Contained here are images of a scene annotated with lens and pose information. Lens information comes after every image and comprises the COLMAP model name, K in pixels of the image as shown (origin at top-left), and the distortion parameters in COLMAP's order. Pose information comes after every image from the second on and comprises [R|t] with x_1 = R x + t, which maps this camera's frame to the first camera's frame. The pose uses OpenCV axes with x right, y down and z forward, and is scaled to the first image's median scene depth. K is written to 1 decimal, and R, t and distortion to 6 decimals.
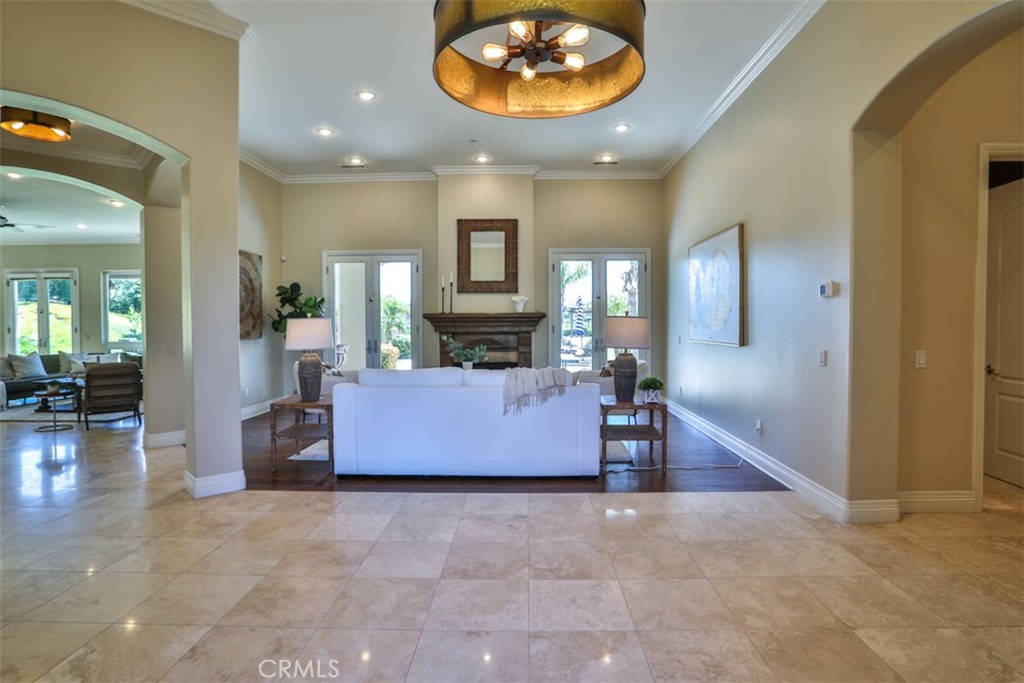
lens RADIAL K [[527.9, 0, 514.3], [0, 527.9, 339.1], [0, 0, 1]] dist [-0.069149, 0.025988]
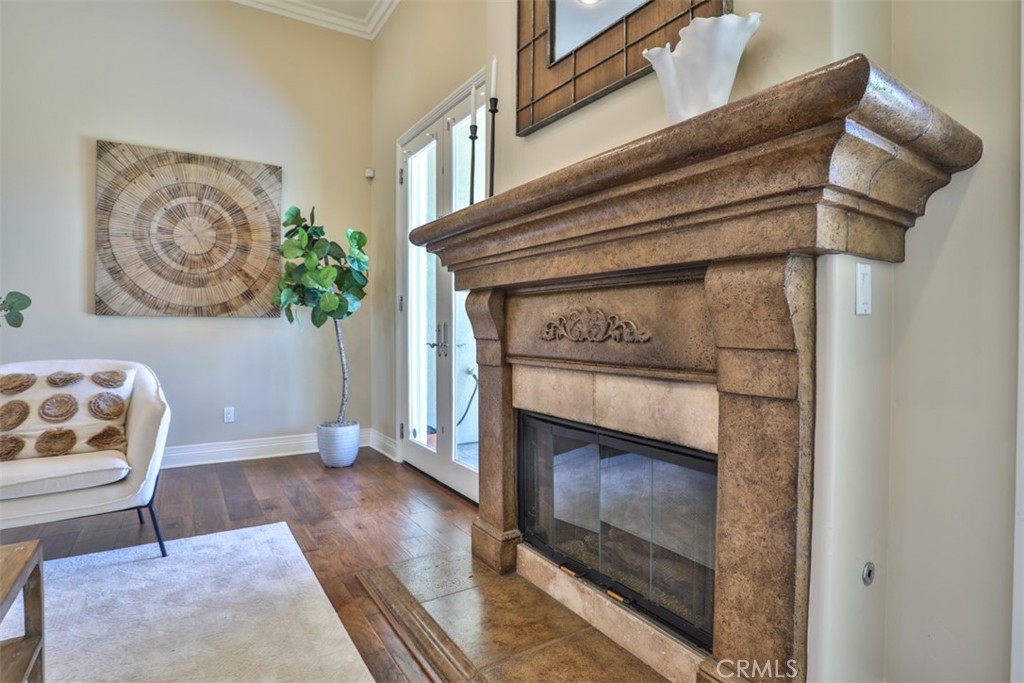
lens RADIAL K [[527.9, 0, 513.1], [0, 527.9, 335.9], [0, 0, 1]] dist [-0.069149, 0.025988]
pose [[0.573882, 0.017627, -0.818748, 0.103142], [-0.029659, 0.999560, 0.000730, 0.009654], [0.818401, 0.023864, 0.574152, 0.884817]]
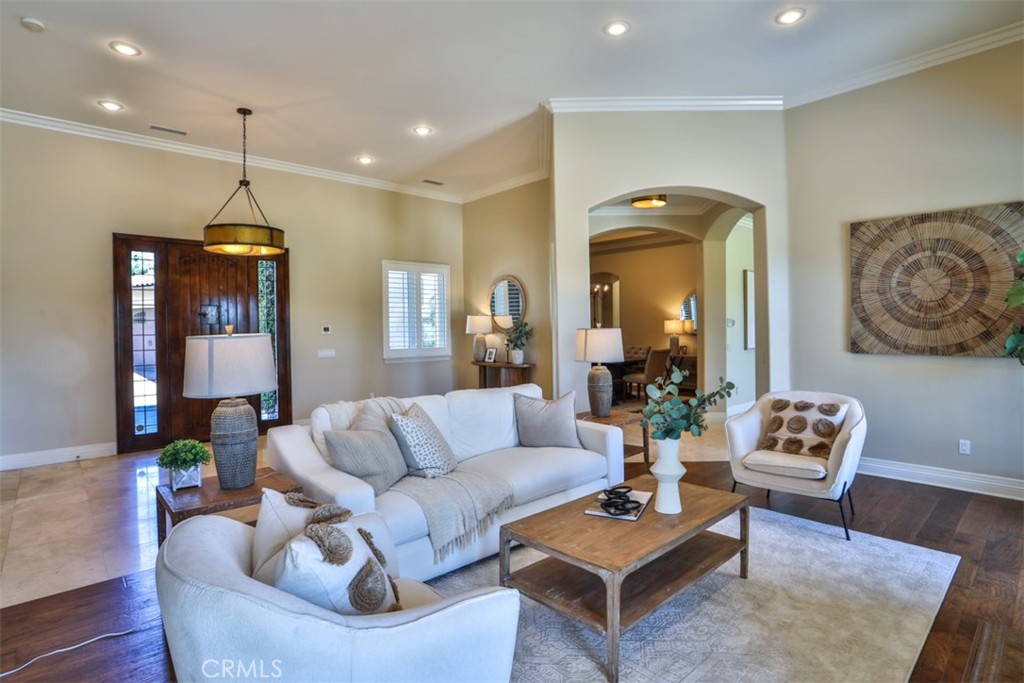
lens RADIAL K [[527.9, 0, 510.2], [0, 527.9, 334.0], [0, 0, 1]] dist [-0.069149, 0.025988]
pose [[-0.717616, 0.028137, -0.695871, 0.243706], [-0.002547, 0.999071, 0.043024, -0.046602], [0.696434, 0.032647, -0.716877, 0.999134]]
